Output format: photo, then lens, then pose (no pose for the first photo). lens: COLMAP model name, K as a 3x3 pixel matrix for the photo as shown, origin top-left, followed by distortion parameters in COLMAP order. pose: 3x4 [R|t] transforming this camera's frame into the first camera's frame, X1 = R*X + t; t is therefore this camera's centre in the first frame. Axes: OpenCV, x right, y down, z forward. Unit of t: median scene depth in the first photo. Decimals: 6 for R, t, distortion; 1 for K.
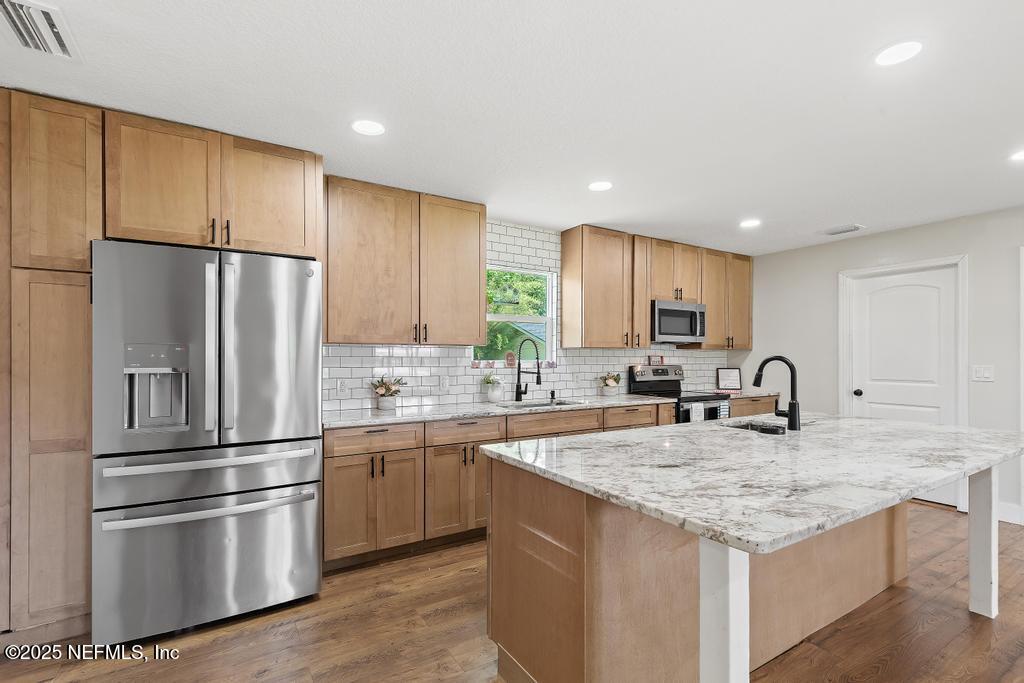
lens RADIAL K [[476.2, 0, 517.4], [0, 476.2, 349.6], [0, 0, 1]] dist [0.008694, -0.003336]
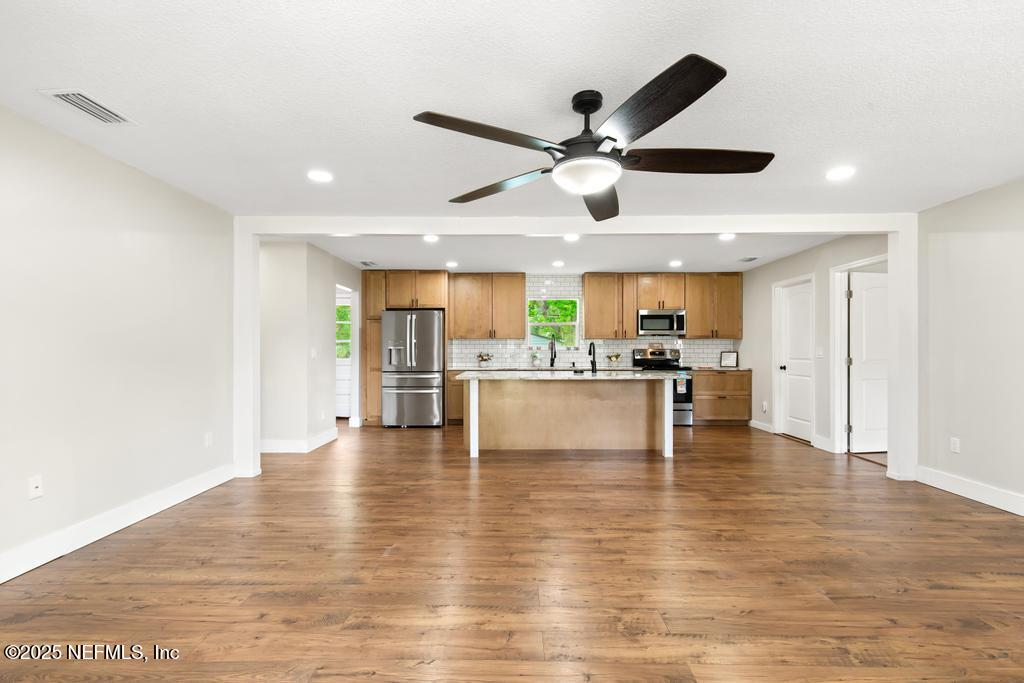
lens RADIAL K [[476.2, 0, 510.8], [0, 476.2, 339.8], [0, 0, 1]] dist [0.008694, -0.003336]
pose [[0.839489, -0.014085, -0.543195, 0.897644], [0.010143, 0.999896, -0.010252, 0.015288], [0.543283, 0.003097, 0.839544, -0.709474]]
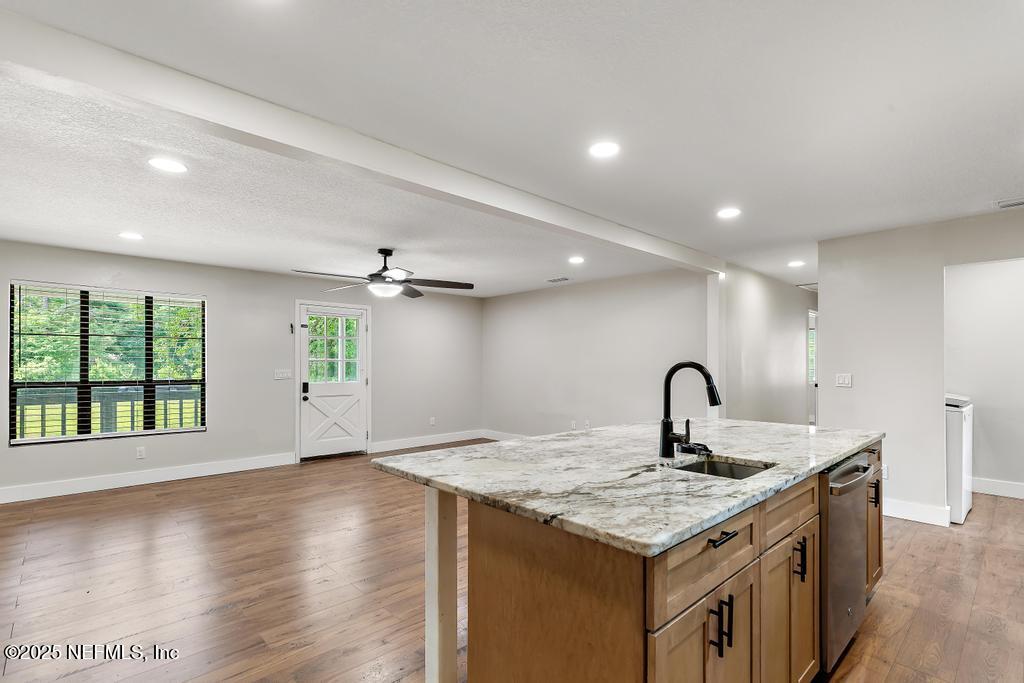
lens RADIAL K [[476.2, 0, 518.2], [0, 476.2, 361.8], [0, 0, 1]] dist [0.008694, -0.003336]
pose [[-0.979472, -0.005633, -0.201502, 0.584432], [-0.001177, 0.999752, -0.022227, 0.018489], [0.201577, -0.021534, -0.979236, 0.994917]]
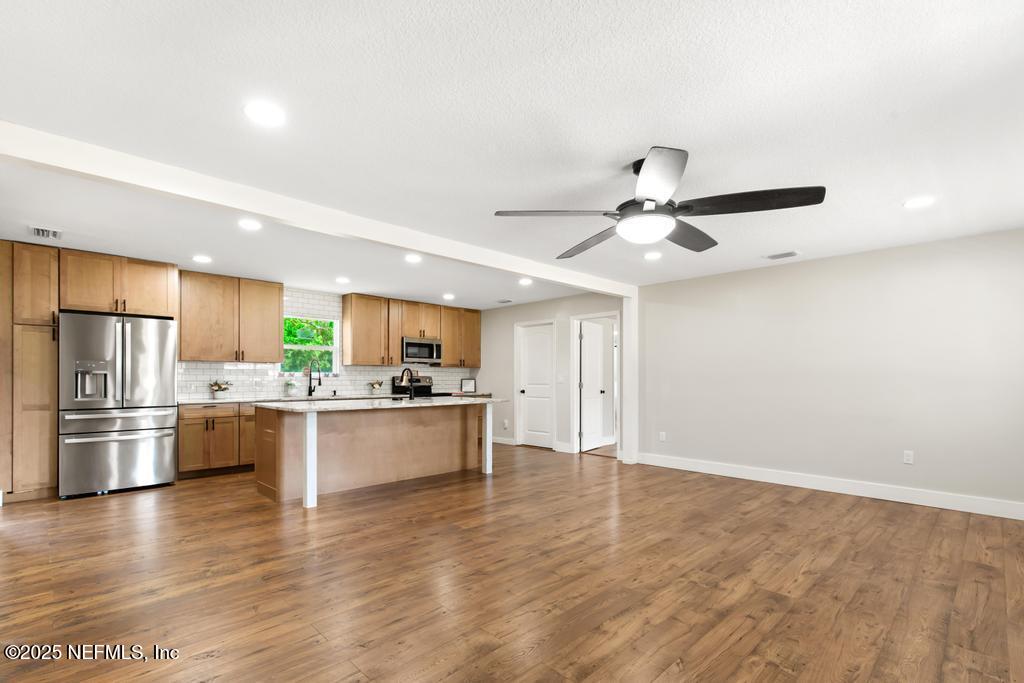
lens RADIAL K [[476.2, 0, 520.3], [0, 476.2, 373.6], [0, 0, 1]] dist [0.008694, -0.003336]
pose [[0.974635, 0.002253, 0.223788, 0.343827], [-0.003179, 0.999988, 0.003776, 0.018729], [-0.223776, -0.004392, 0.974631, -0.805184]]
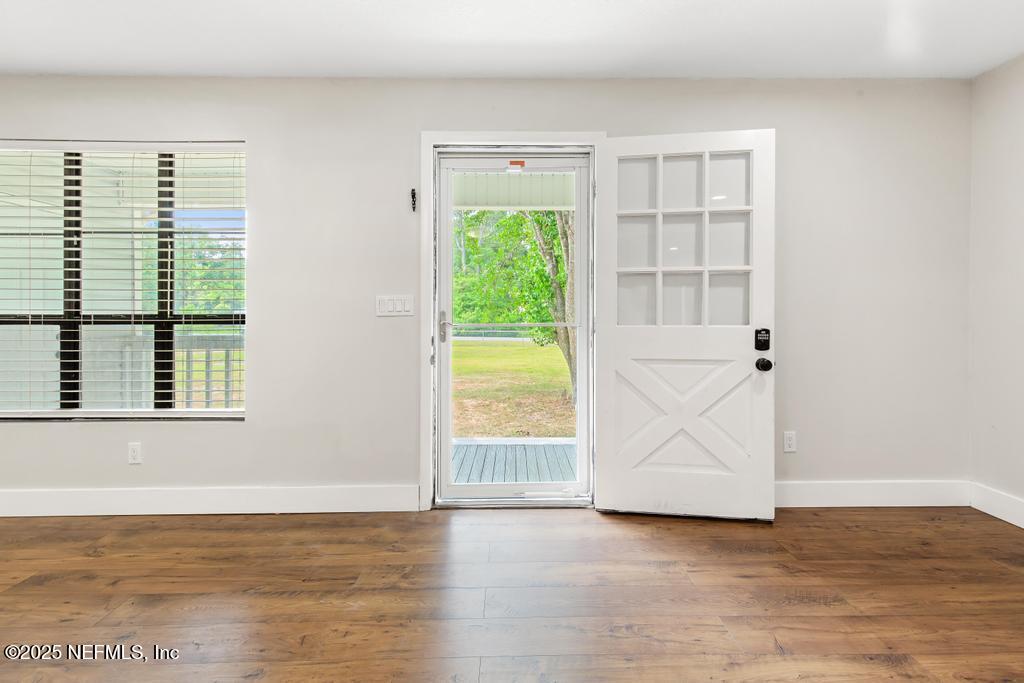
lens RADIAL K [[476.2, 0, 520.5], [0, 476.2, 318.2], [0, 0, 1]] dist [0.008694, -0.003336]
pose [[-0.858700, -0.005360, 0.512451, 0.523057], [-0.008504, 0.999957, -0.003790, 0.043818], [-0.512409, -0.007613, -0.858708, -0.111062]]
